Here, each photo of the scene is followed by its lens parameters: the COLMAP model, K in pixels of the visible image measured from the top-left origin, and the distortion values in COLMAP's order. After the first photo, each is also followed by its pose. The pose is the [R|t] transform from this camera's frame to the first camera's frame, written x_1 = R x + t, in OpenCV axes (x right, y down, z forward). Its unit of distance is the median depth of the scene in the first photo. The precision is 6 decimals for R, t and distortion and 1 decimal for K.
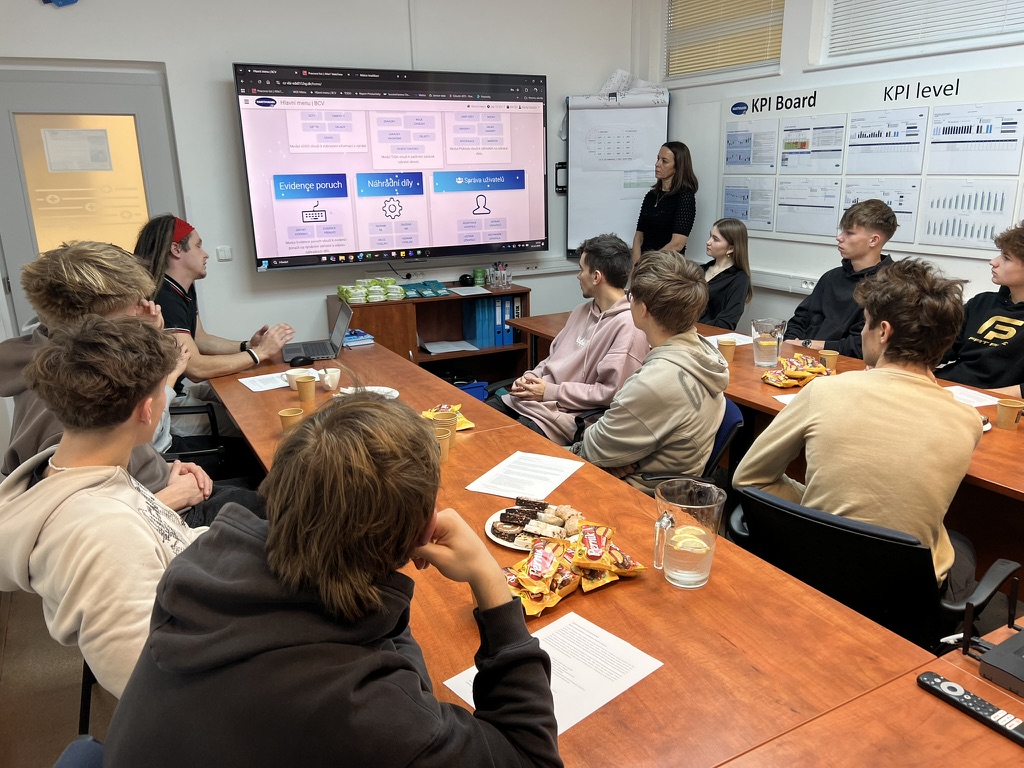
lens RADIAL K [[779.3, 0, 520.6], [0, 779.3, 386.8], [0, 0, 1]] dist [0.041336, -0.057305]
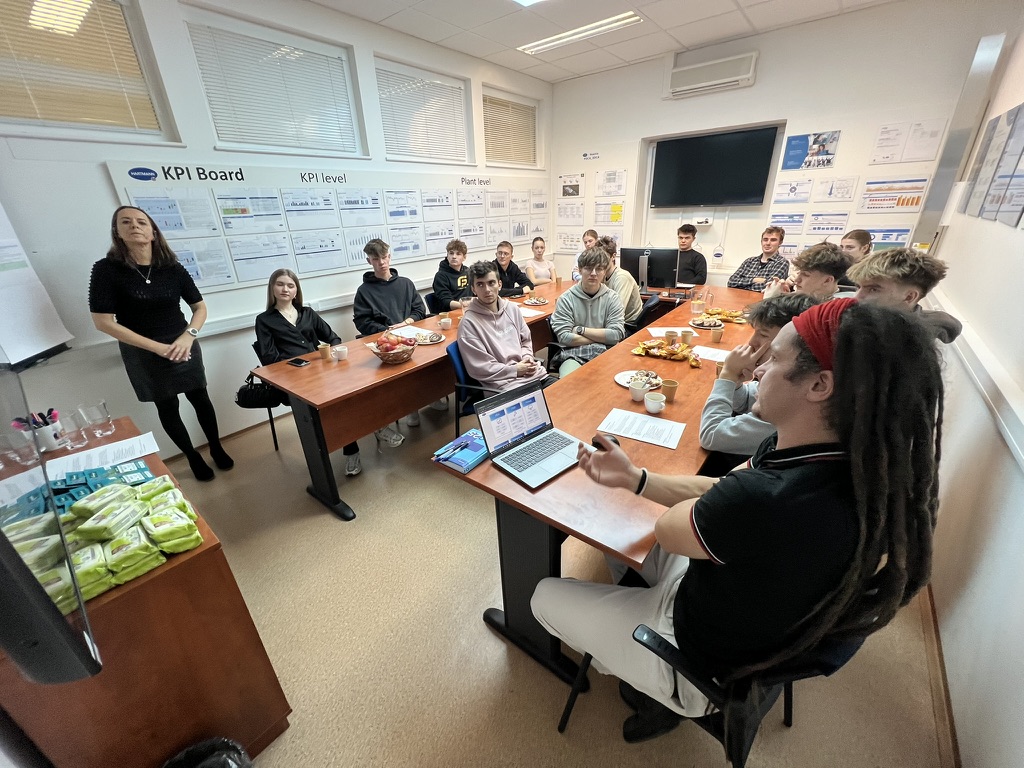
lens RADIAL K [[408.3, 0, 512.0], [0, 408.3, 384.0], [0, 0, 1]] dist [-0.000101, 0.000050]
pose [[-0.381308, -0.336572, 0.861002, -0.499828], [0.299790, 0.836015, 0.459571, -0.251179], [-0.874489, 0.433357, -0.217878, 0.901147]]
